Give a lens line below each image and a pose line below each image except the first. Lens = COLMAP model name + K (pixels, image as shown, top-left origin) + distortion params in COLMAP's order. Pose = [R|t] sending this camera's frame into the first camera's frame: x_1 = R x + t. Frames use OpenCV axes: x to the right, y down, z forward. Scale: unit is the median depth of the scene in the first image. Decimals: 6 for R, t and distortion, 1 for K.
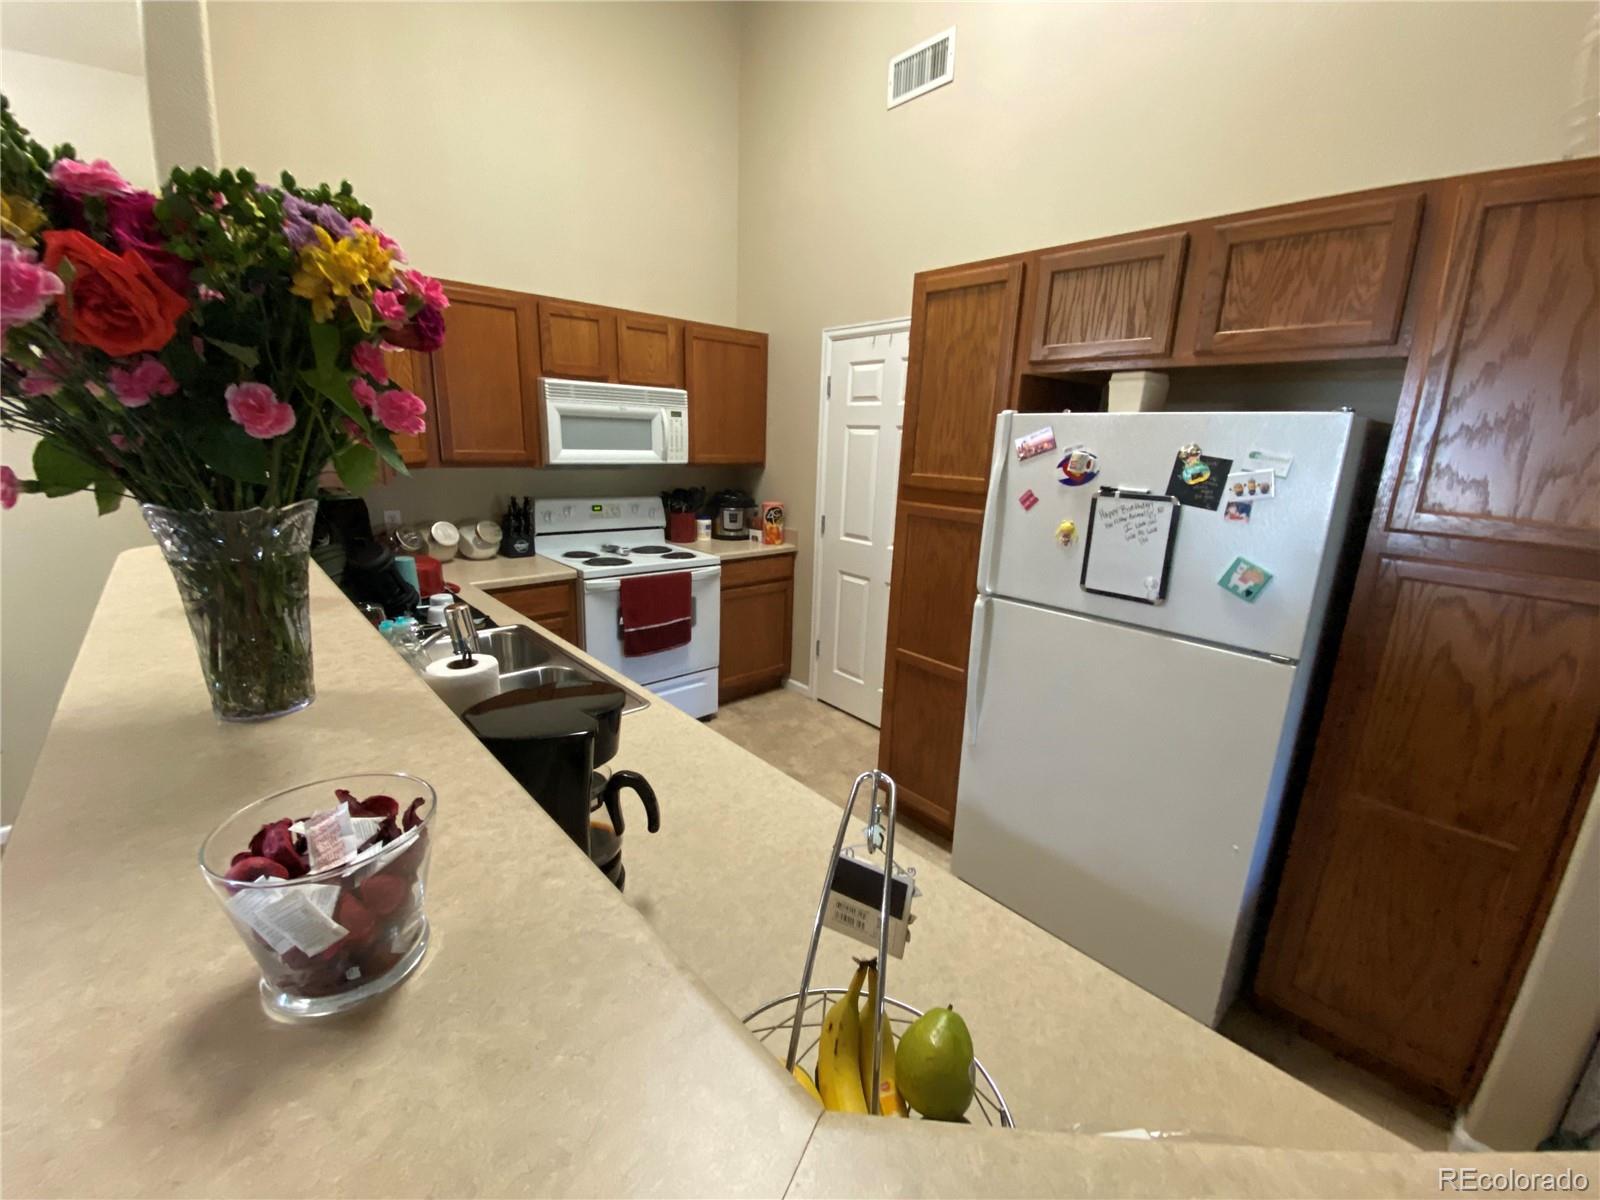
lens RADIAL K [[647.4, 0, 794.4], [0, 647.4, 599.5], [0, 0, 1]] dist [0.023994, -0.020766]
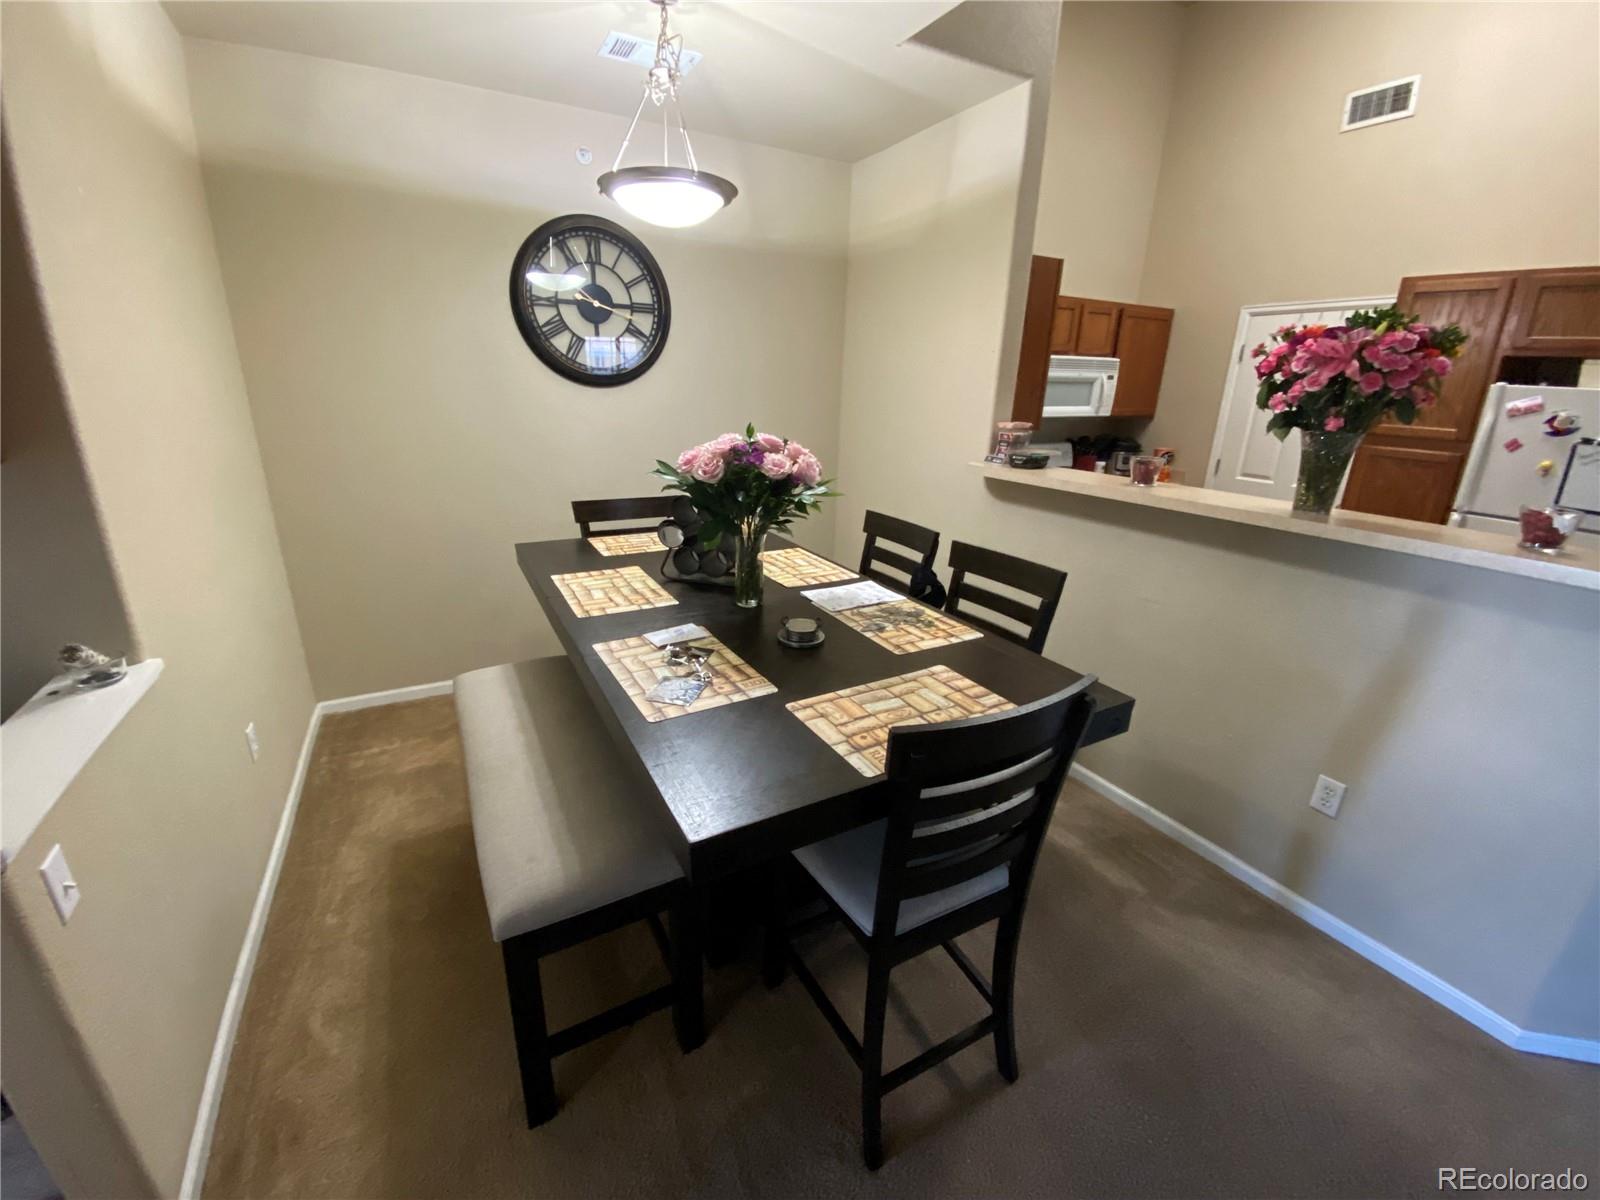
lens RADIAL K [[647.4, 0, 794.4], [0, 647.4, 599.5], [0, 0, 1]] dist [0.023994, -0.020766]
pose [[0.975934, 0.059545, -0.209778, -0.607495], [-0.044372, 0.996096, 0.076312, 0.104083], [0.213503, -0.065167, 0.974766, -0.531377]]
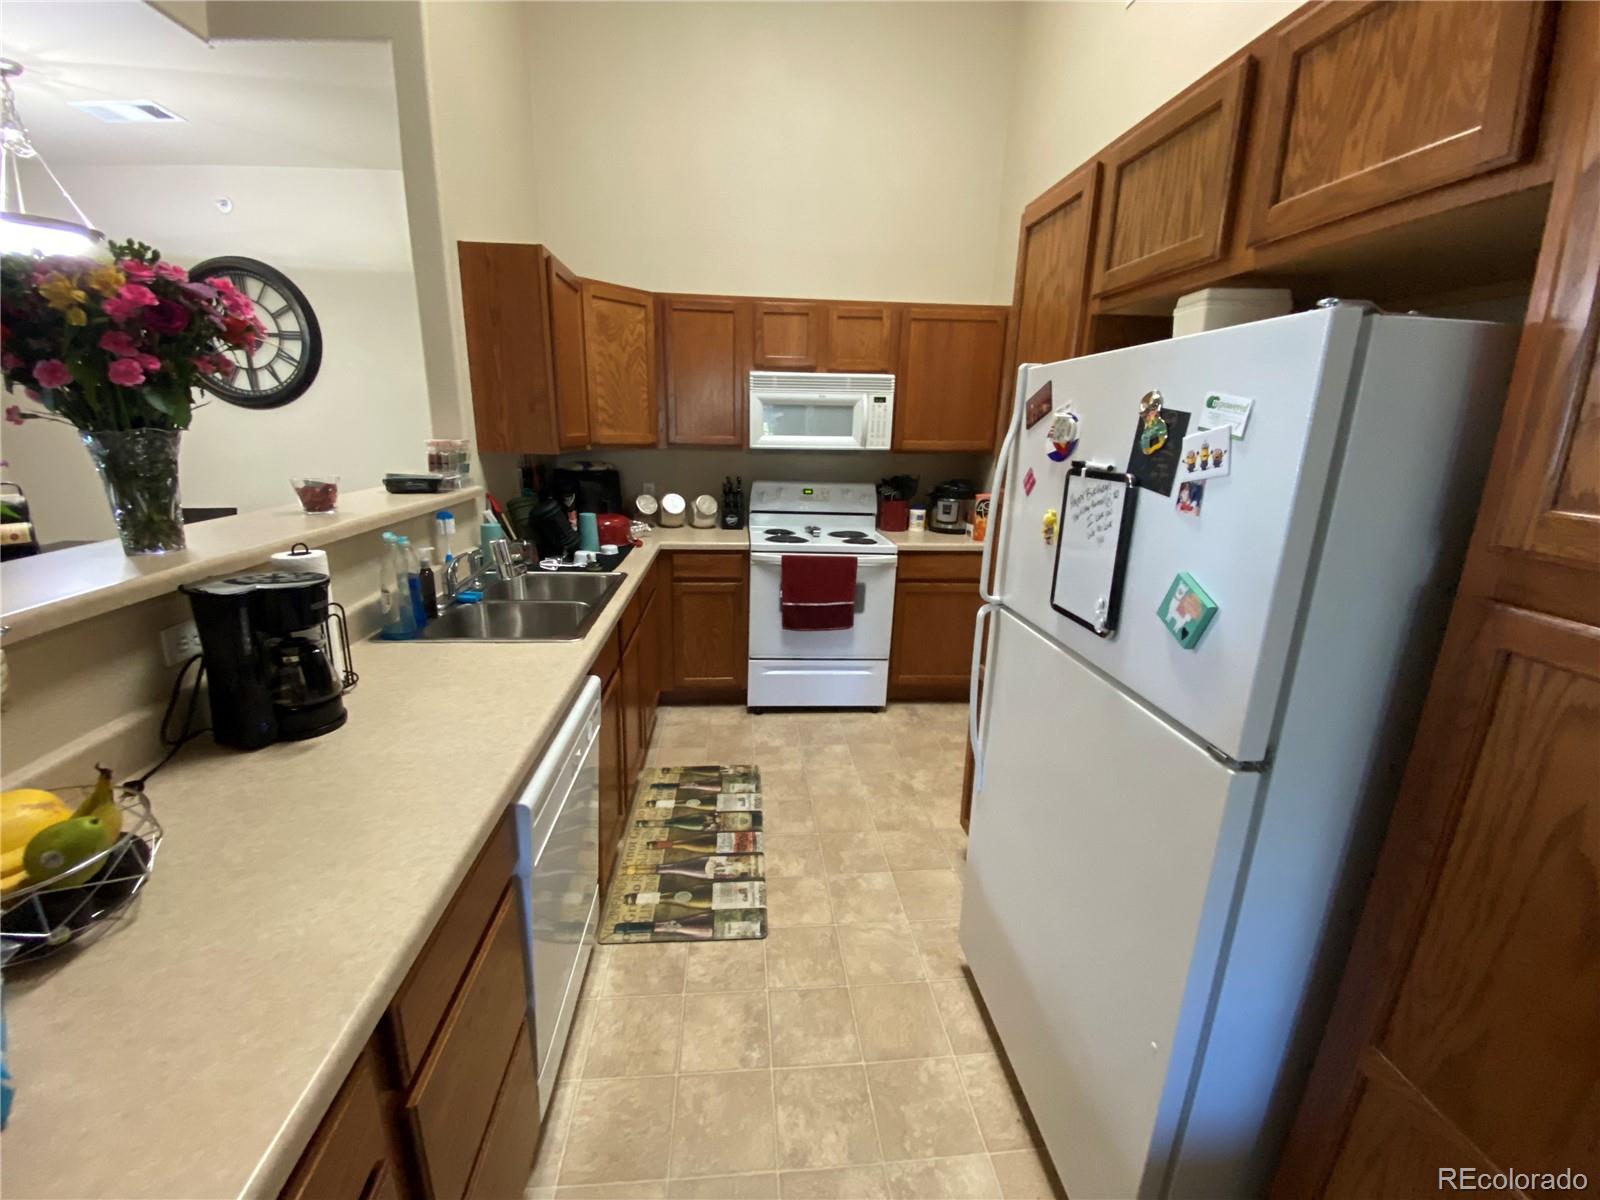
lens RADIAL K [[647.4, 0, 794.4], [0, 647.4, 599.5], [0, 0, 1]] dist [0.023994, -0.020766]
pose [[0.797822, 0.140857, -0.586208, 0.411747], [-0.143319, 0.988762, 0.042530, -0.007912], [0.585611, 0.050083, 0.809044, 0.162860]]
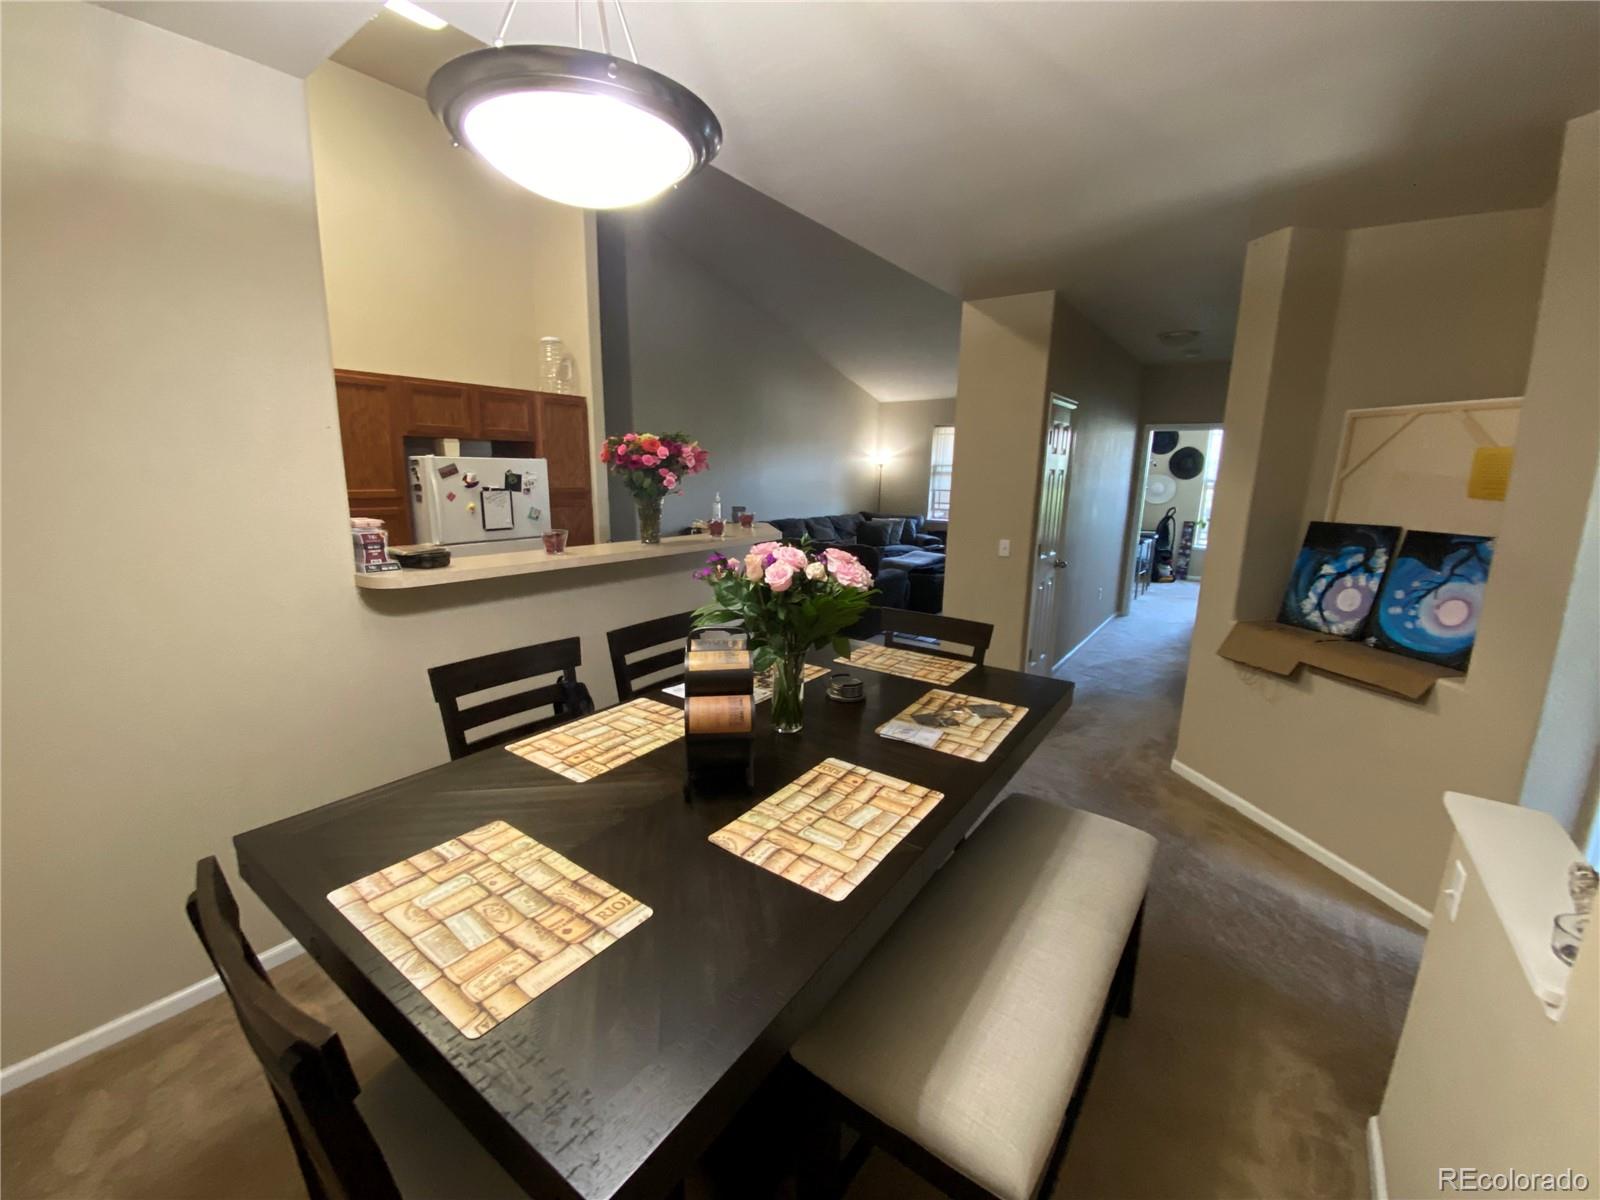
lens RADIAL K [[647.4, 0, 794.4], [0, 647.4, 599.5], [0, 0, 1]] dist [0.023994, -0.020766]
pose [[-0.230596, -0.232276, 0.944920, -1.406185], [0.211771, 0.935834, 0.281723, -0.137720], [-0.949725, 0.265071, -0.166611, 0.247724]]
